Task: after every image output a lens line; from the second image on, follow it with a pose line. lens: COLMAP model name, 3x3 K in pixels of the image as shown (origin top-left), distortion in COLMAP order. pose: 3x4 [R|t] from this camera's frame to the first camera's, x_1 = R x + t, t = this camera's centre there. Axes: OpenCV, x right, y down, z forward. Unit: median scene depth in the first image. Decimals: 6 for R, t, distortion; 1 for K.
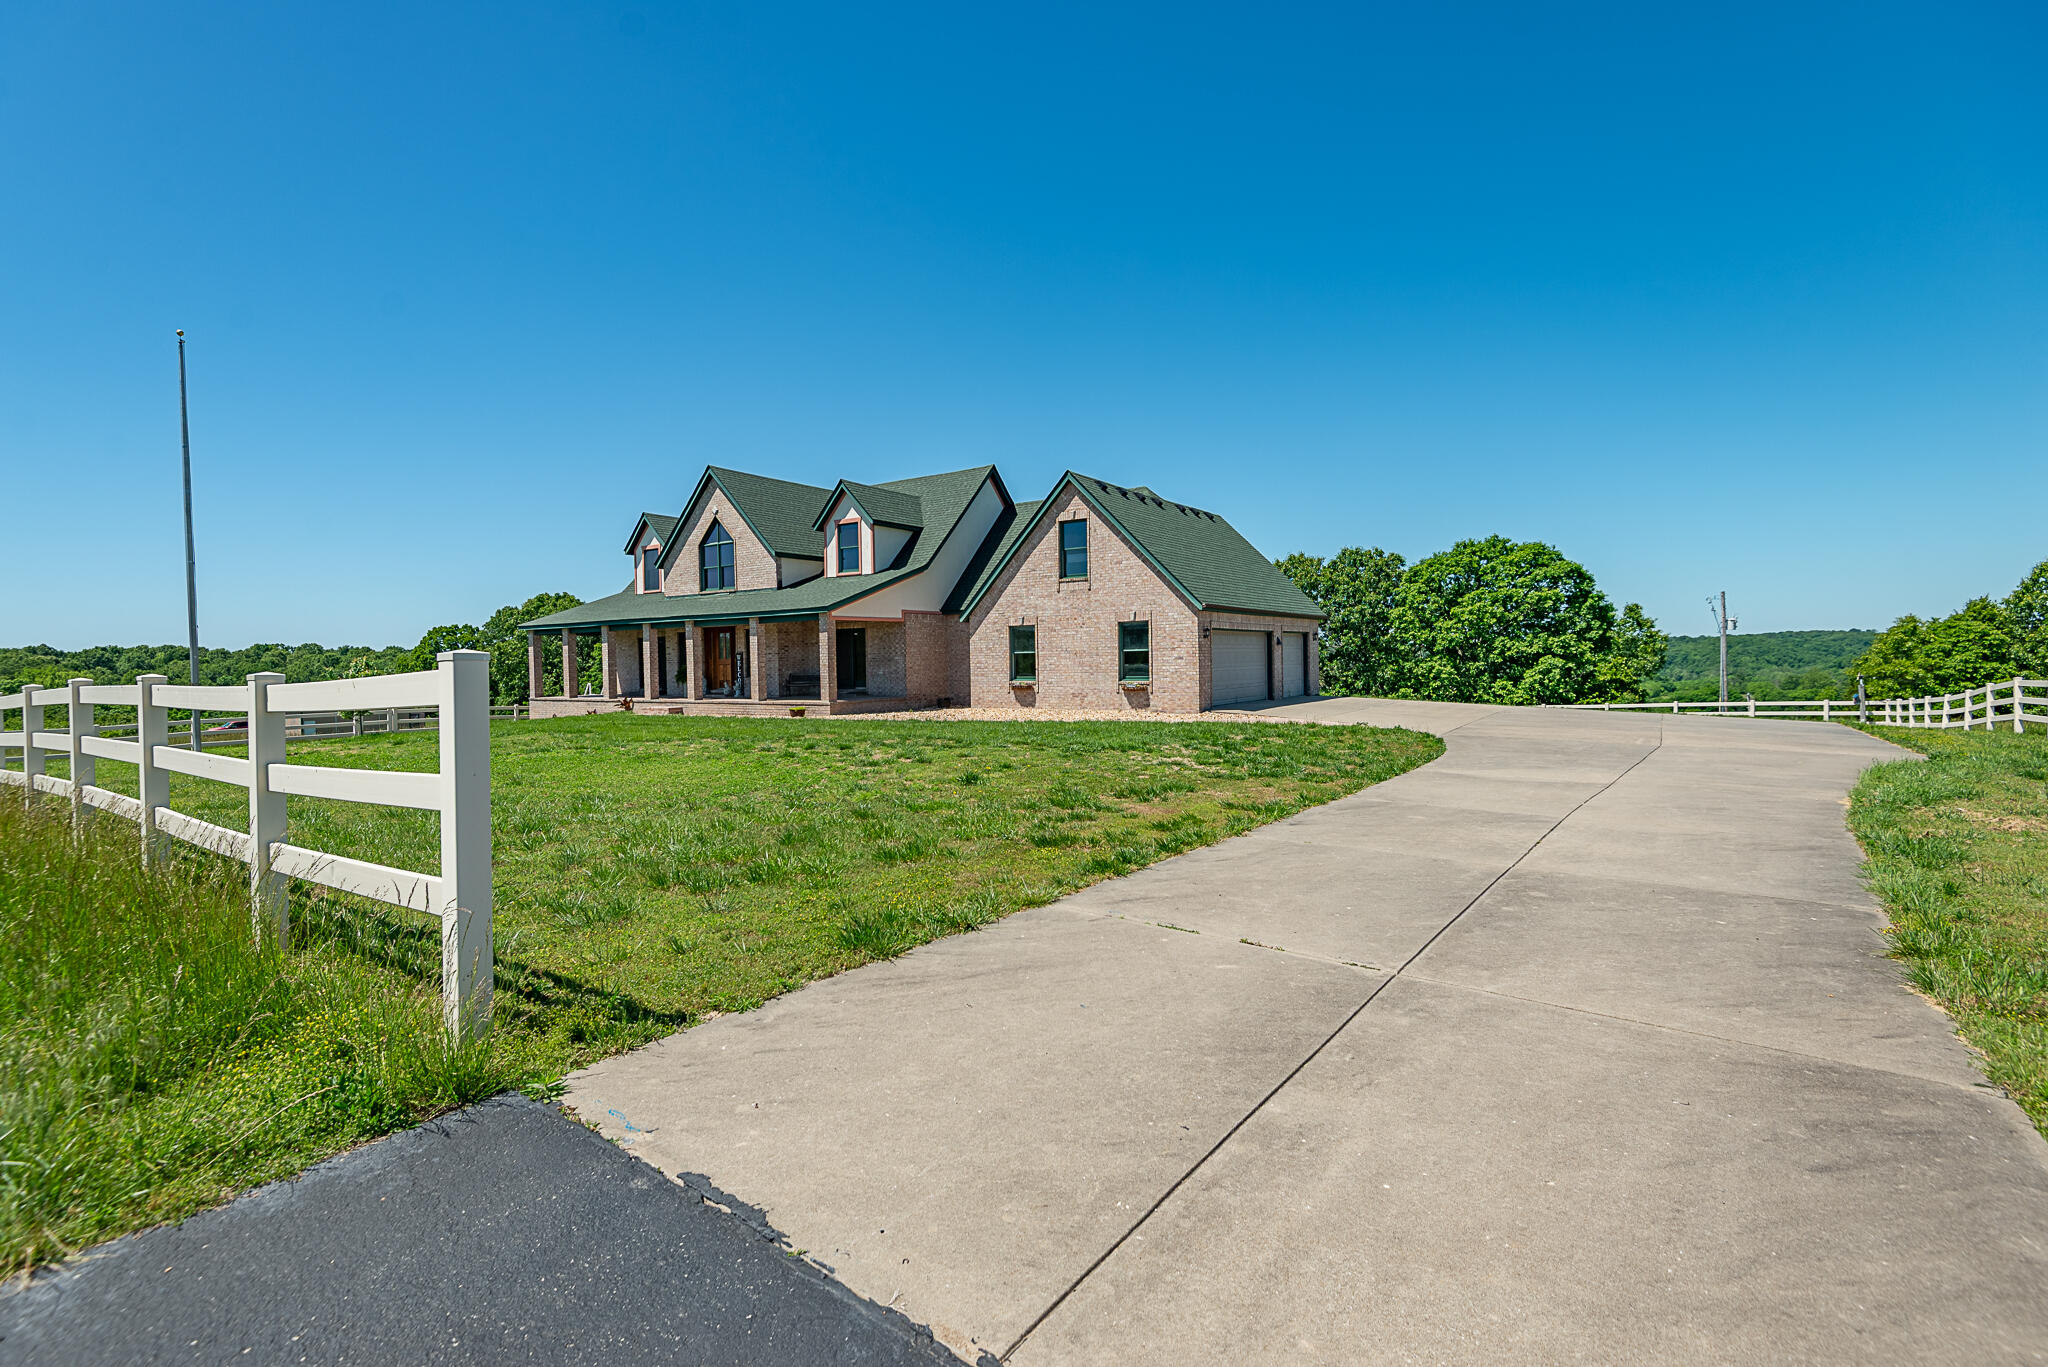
lens RADIAL K [[928.5, 0, 1042.3], [0, 928.5, 676.9], [0, 0, 1]] dist [0.003762, -0.003213]
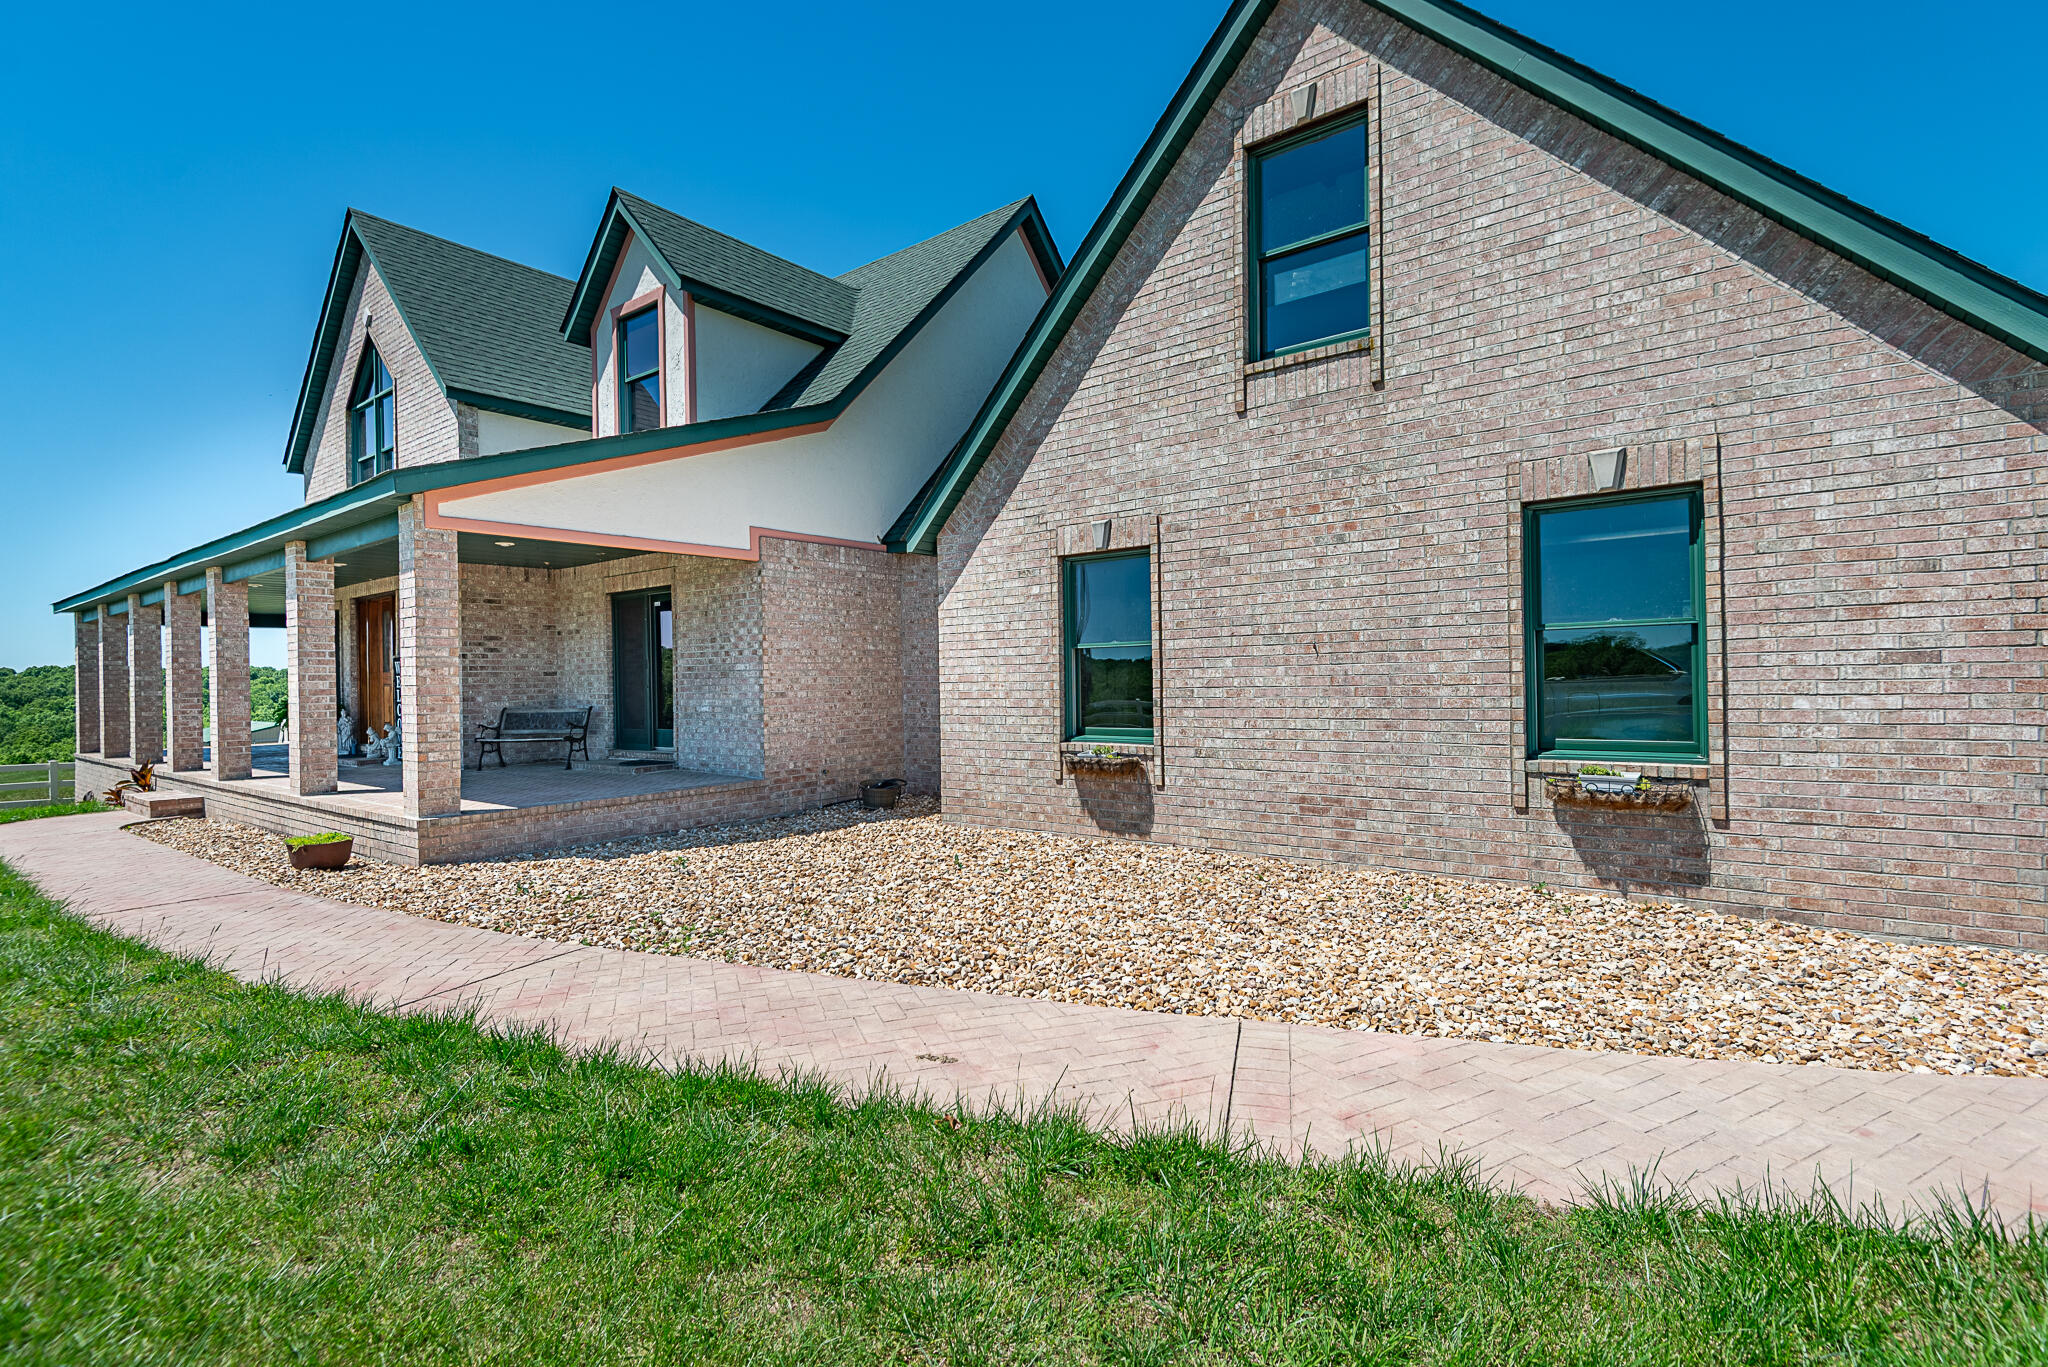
lens RADIAL K [[928.5, 0, 1059.1], [0, 928.5, 677.8], [0, 0, 1]] dist [0.003762, -0.003213]
pose [[0.998441, 0.000176, -0.055812, -0.019768], [-0.001321, 0.999789, -0.020485, -0.010195], [0.055797, 0.020527, 0.998231, 0.717616]]
